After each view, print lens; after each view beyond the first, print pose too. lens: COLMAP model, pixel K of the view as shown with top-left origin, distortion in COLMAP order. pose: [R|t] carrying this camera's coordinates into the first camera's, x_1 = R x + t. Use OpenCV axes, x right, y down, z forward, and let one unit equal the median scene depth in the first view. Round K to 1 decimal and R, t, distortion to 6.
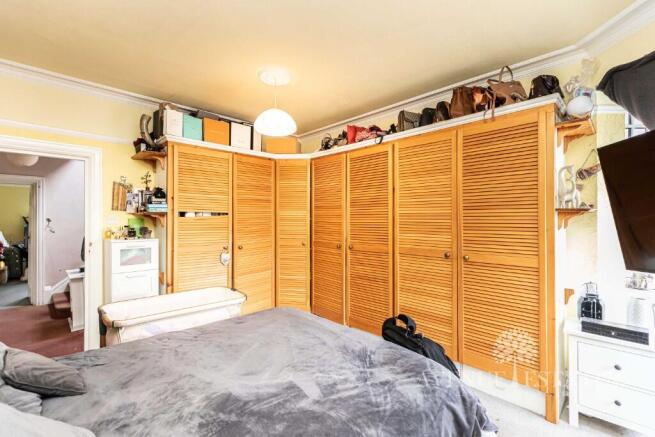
lens RADIAL K [[293.2, 0, 327.5], [0, 293.2, 218.5], [0, 0, 1]] dist [0.001130, 0.000210]
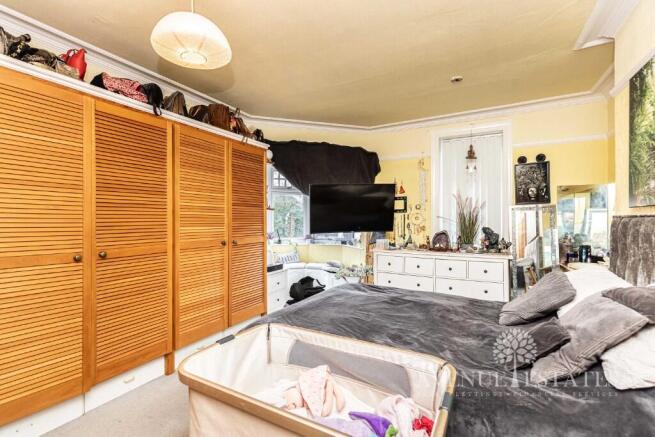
lens RADIAL K [[293.2, 0, 327.5], [0, 293.2, 218.5], [0, 0, 1]] dist [0.001130, 0.000210]
pose [[-0.294136, 0.000969, 0.955763, -0.747017], [-0.005194, 0.999983, -0.002612, 0.023119], [-0.955749, -0.005732, -0.294126, 0.831283]]
